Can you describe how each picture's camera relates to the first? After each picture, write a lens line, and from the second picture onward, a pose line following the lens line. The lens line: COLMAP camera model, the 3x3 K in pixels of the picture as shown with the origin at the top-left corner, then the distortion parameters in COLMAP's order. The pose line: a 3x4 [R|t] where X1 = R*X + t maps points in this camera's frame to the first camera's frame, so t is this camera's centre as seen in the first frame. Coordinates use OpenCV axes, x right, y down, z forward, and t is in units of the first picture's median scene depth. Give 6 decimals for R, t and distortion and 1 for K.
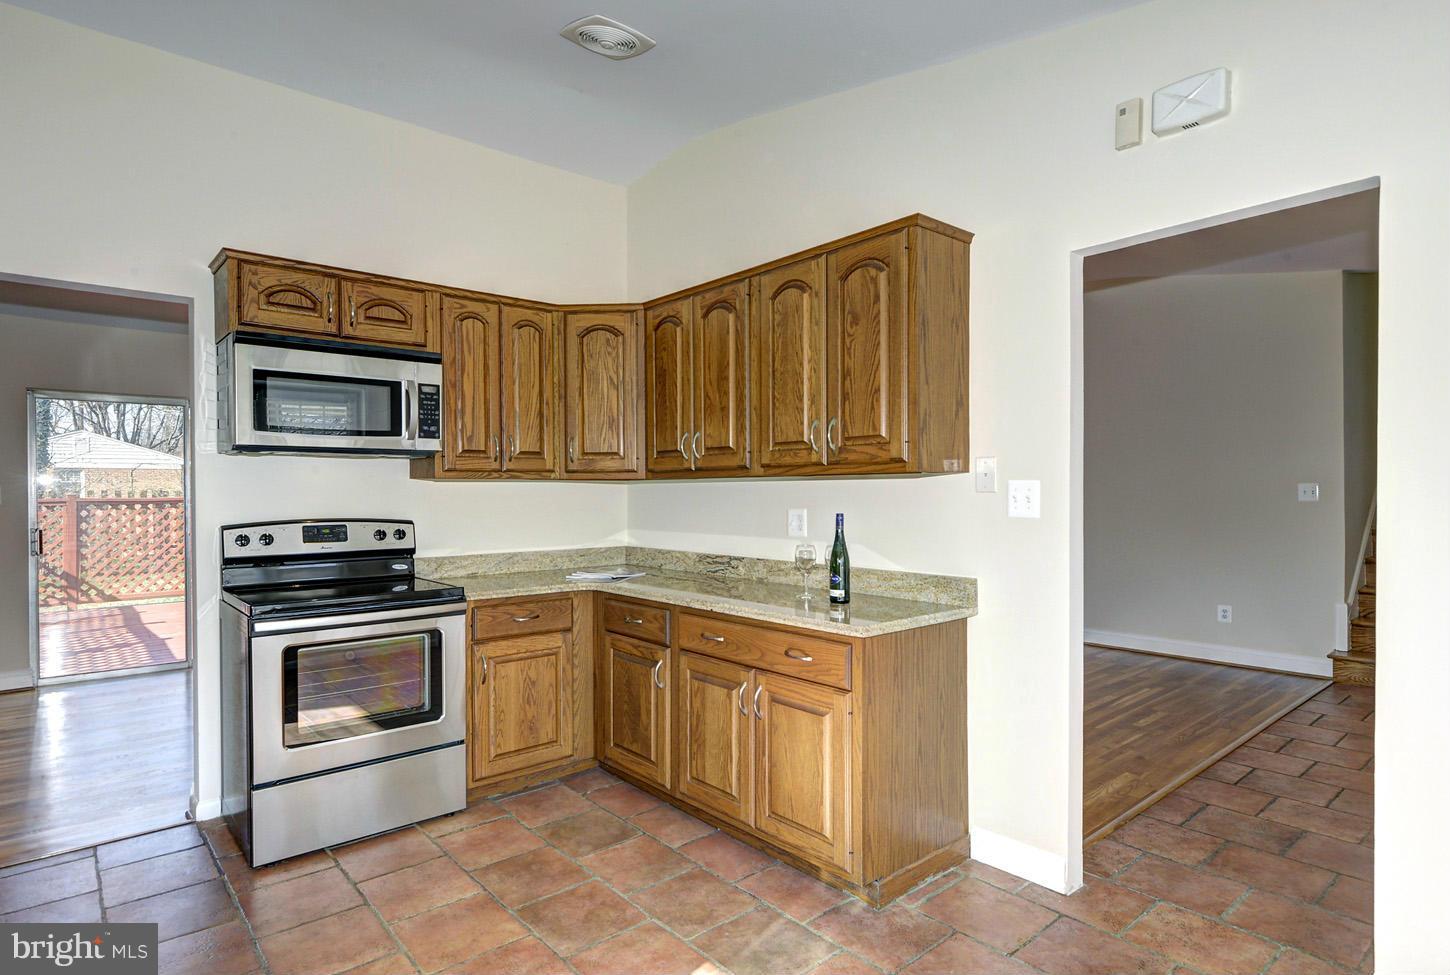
lens RADIAL K [[771.9, 0, 727.8], [0, 771.9, 497.6], [0, 0, 1]] dist [0.003392, -0.000055]
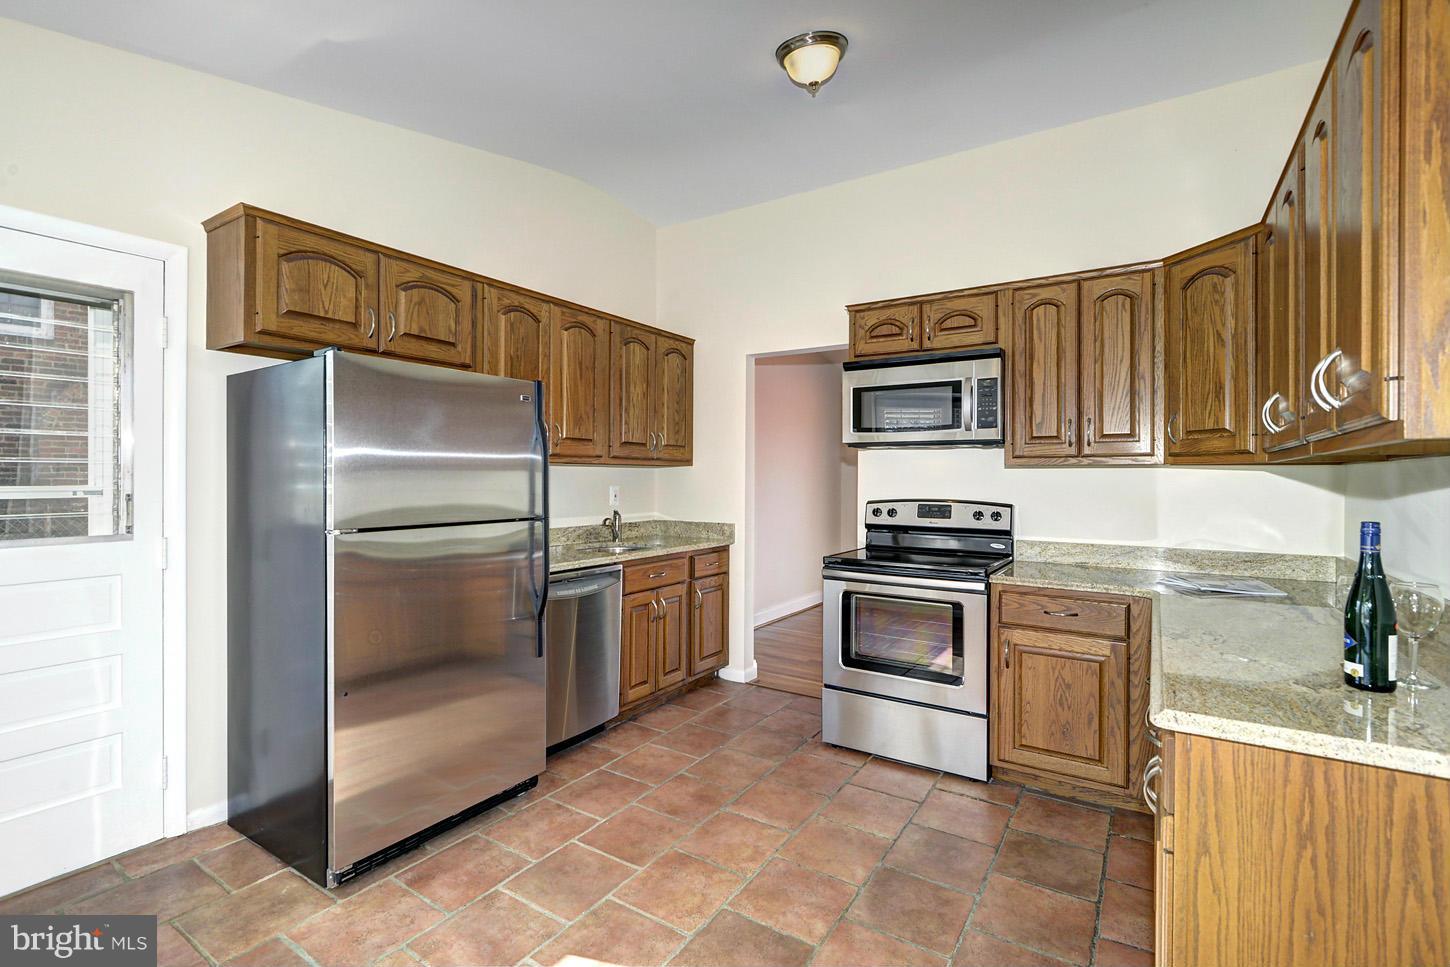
lens RADIAL K [[673.7, 0, 725.5], [0, 673.7, 477.3], [0, 0, 1]] dist [0.023898, -0.013959]
pose [[0.275874, 0.005251, -0.961179, 0.426968], [-0.015589, 0.999878, 0.000988, -0.003362], [0.961067, 0.014712, 0.275922, 0.390569]]
